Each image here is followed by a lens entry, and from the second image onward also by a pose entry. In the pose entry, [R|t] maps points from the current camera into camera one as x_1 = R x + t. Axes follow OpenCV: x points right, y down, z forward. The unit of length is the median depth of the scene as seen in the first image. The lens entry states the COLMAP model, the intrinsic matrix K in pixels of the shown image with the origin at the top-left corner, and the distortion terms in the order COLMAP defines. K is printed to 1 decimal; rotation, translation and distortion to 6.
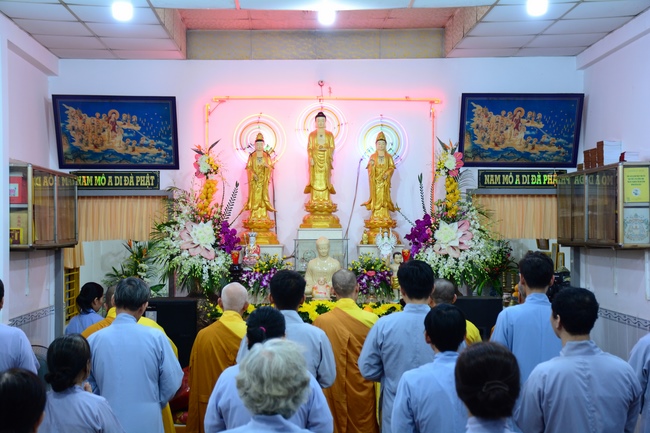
lens RADIAL K [[1038.1, 0, 325.0], [0, 1038.1, 216.5], [0, 0, 1]] dist [0.215160, 0.044622]
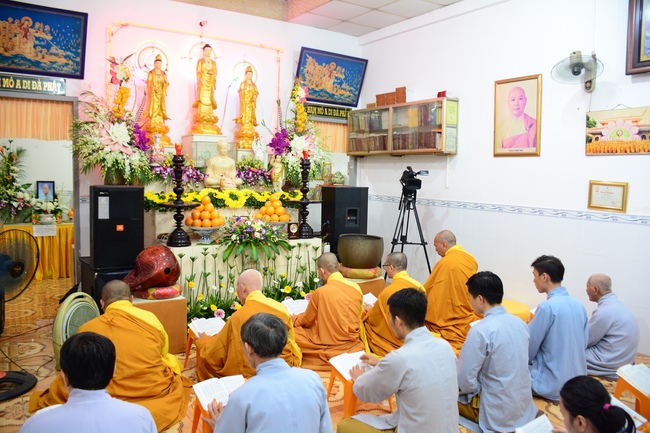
lens RADIAL K [[505.3, 0, 325.0], [0, 505.3, 216.5], [0, 0, 1]] dist [-0.159416, 0.105918]
pose [[0.846500, -0.021015, 0.531973, -0.205744], [-0.032576, 0.995304, 0.091156, 0.049500], [-0.531391, -0.094493, 0.841840, 0.393617]]
